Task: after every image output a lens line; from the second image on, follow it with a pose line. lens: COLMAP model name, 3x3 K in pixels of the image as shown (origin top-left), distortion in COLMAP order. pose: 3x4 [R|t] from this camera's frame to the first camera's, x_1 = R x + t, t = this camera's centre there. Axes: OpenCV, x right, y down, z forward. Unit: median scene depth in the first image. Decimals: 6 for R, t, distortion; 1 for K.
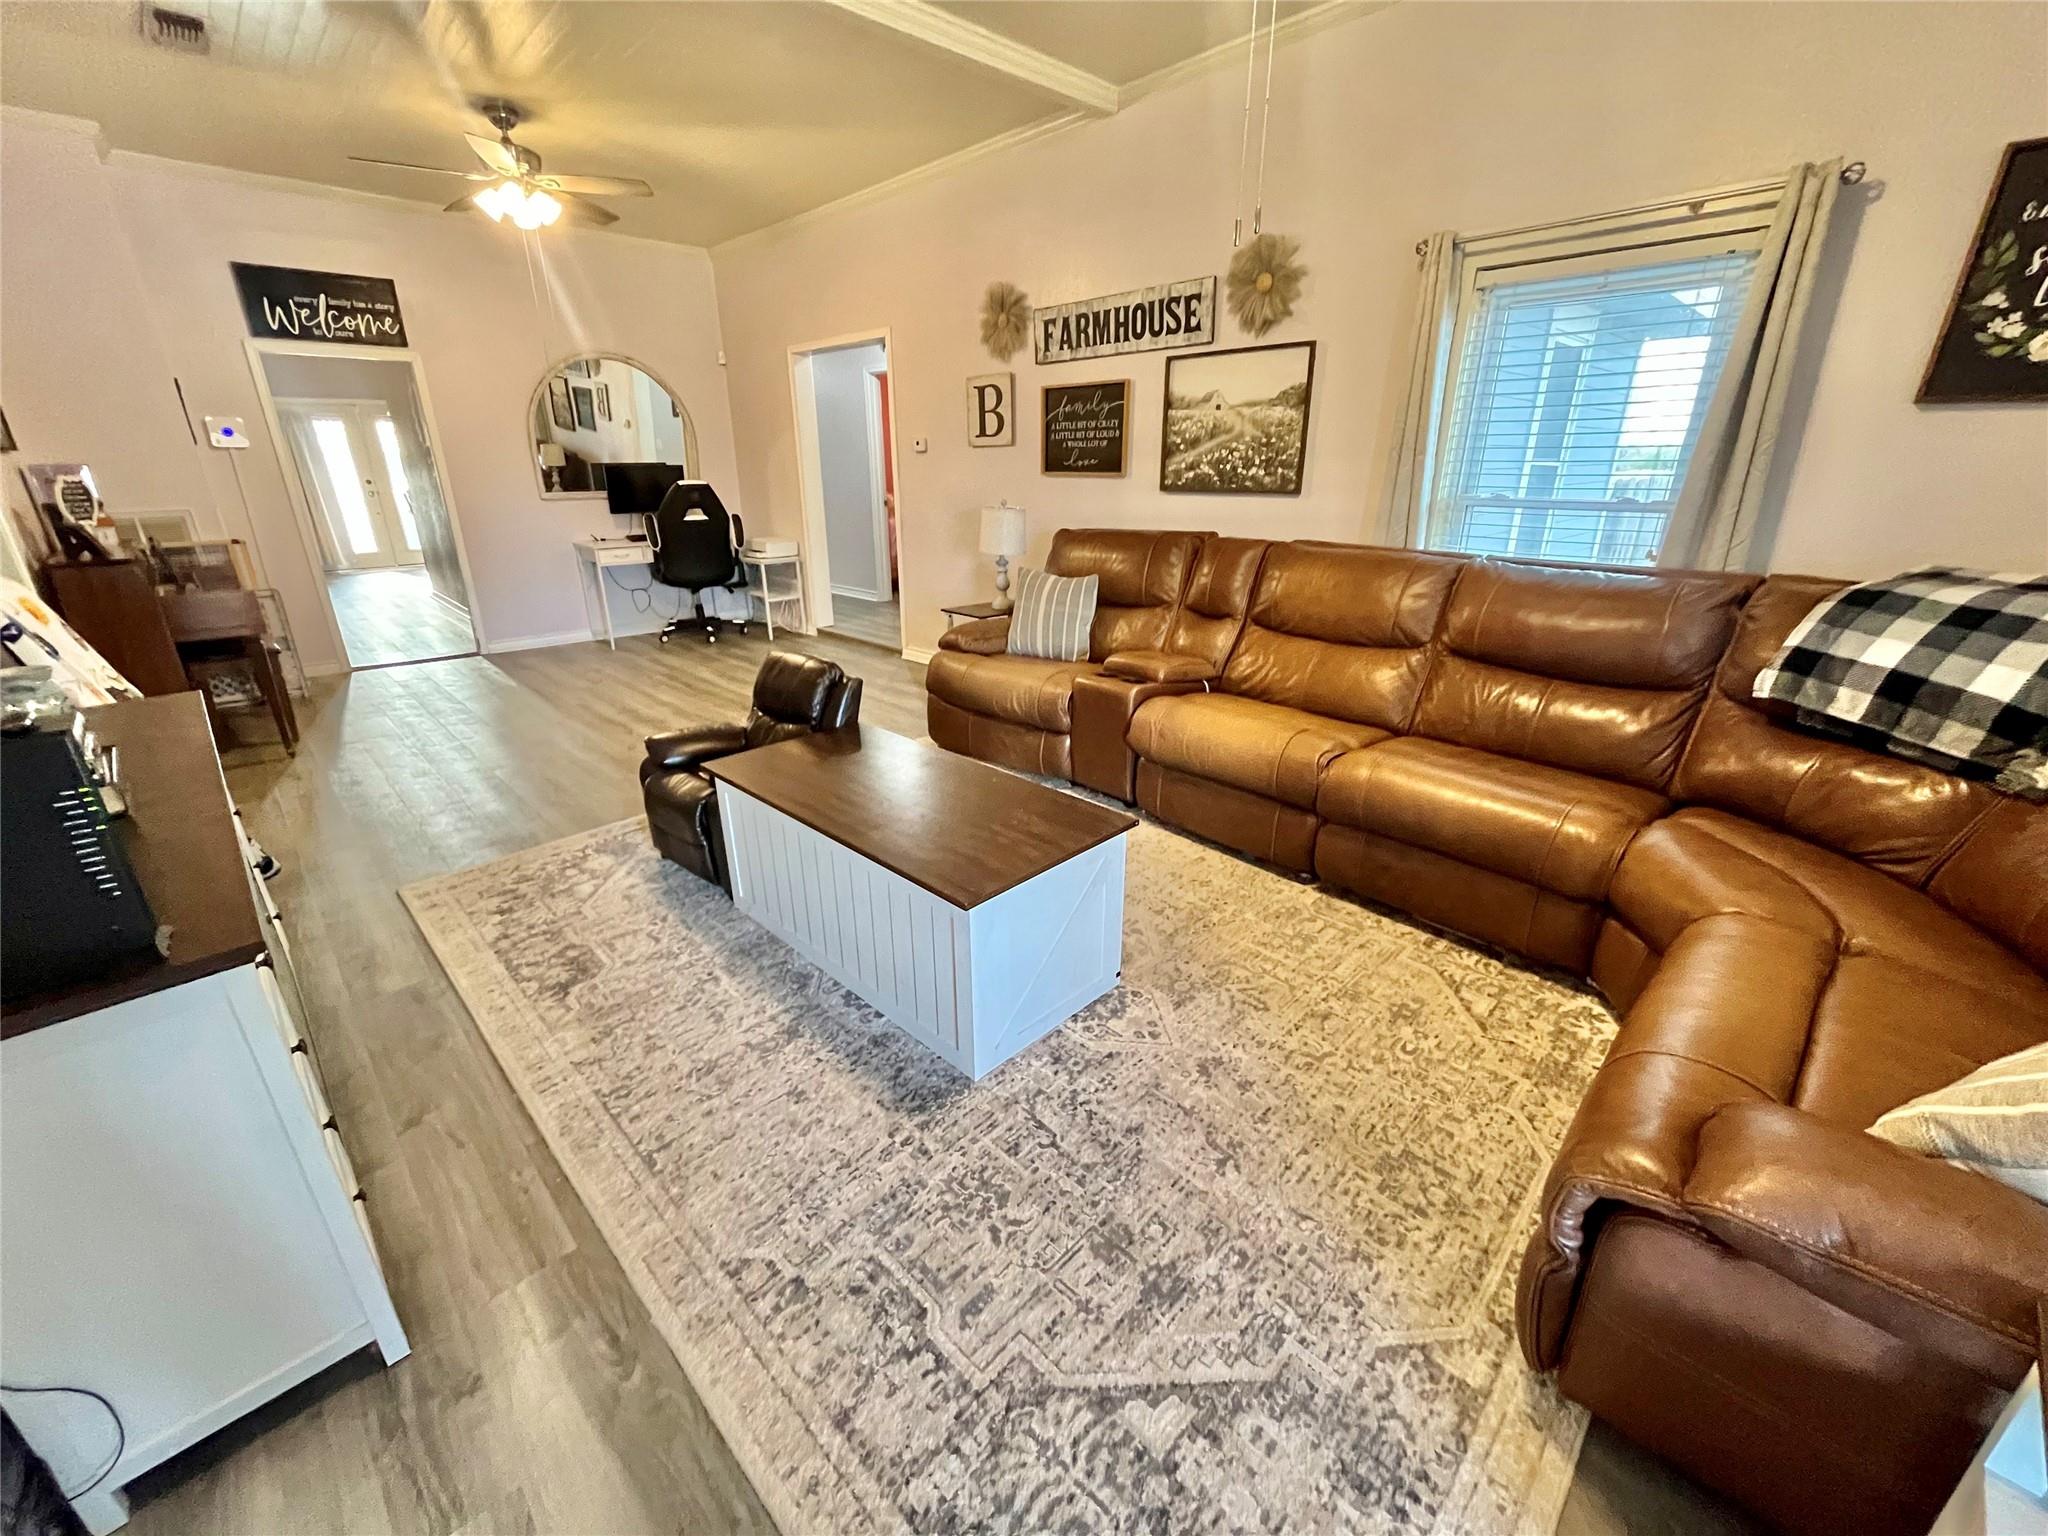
lens RADIAL K [[831.3, 0, 1017.8], [0, 831.3, 772.8], [0, 0, 1]] dist [-0.002136, 0.000006]
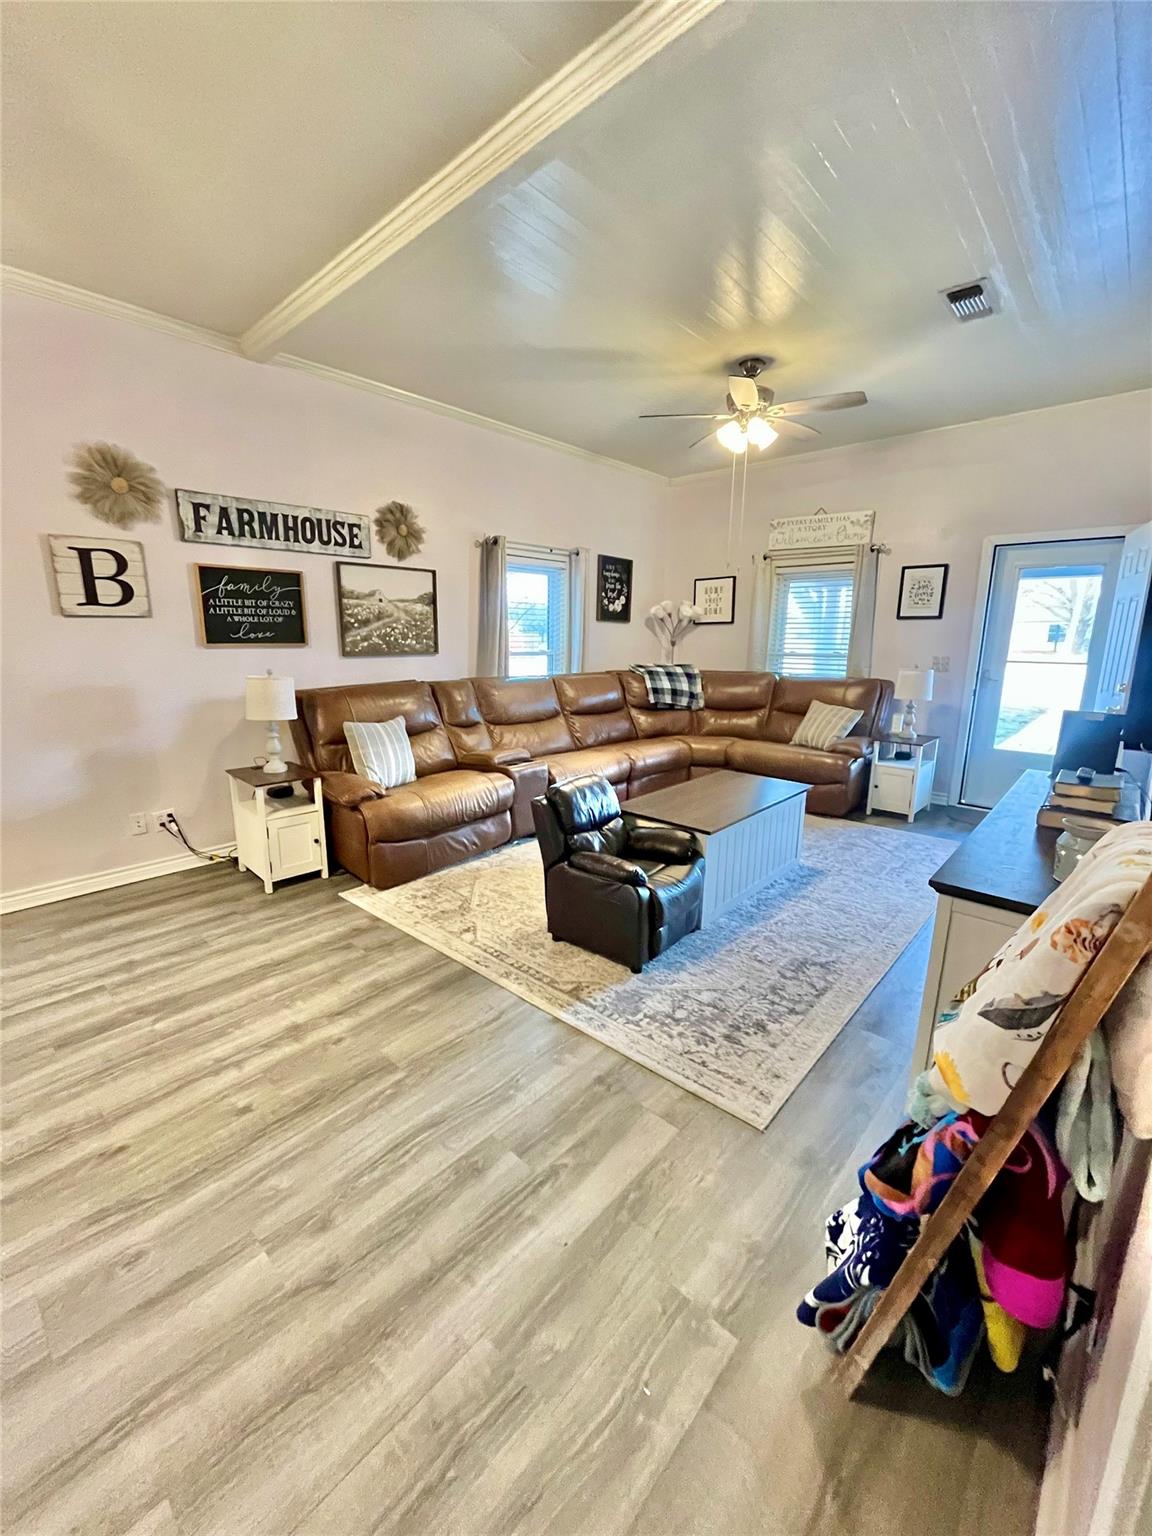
lens RADIAL K [[623.4, 0, 568.6], [0, 623.4, 765.9], [0, 0, 1]] dist [-0.002136, 0.000006]
pose [[-0.052243, -0.203964, 0.977583, -0.914235], [0.343628, 0.915470, 0.209369, -0.280945], [-0.937652, 0.346863, 0.022261, 0.747425]]
